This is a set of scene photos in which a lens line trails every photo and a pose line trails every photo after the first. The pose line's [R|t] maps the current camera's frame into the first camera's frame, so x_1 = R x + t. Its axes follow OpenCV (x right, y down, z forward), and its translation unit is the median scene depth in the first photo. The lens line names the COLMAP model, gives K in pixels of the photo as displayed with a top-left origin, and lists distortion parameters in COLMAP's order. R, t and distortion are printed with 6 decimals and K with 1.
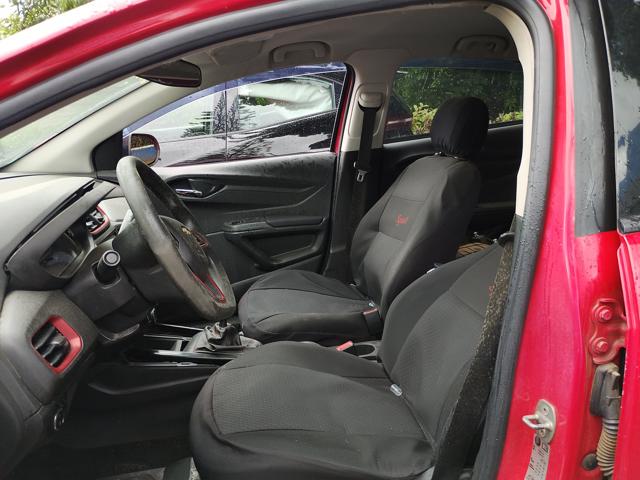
lens RADIAL K [[529.6, 0, 320.0], [0, 529.6, 240.0], [0, 0, 1]] dist [0.059261, -0.079840]
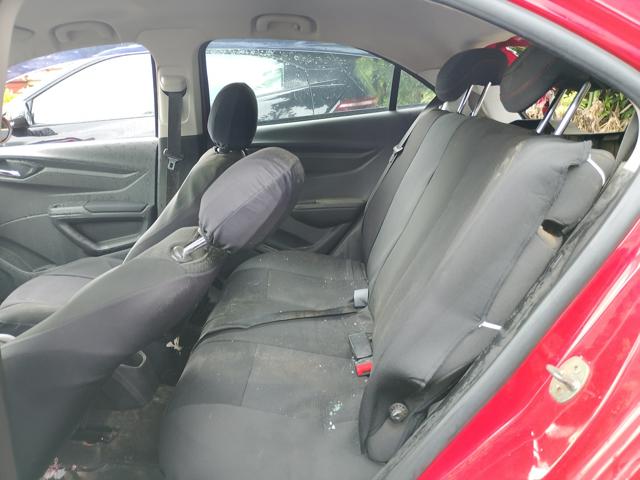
lens RADIAL K [[529.6, 0, 320.0], [0, 529.6, 240.0], [0, 0, 1]] dist [0.059261, -0.079840]
pose [[0.989568, 0.057379, -0.132150, 0.463457], [-0.051768, 0.997622, 0.045509, -0.040349], [0.134446, -0.038193, 0.990185, 0.080938]]
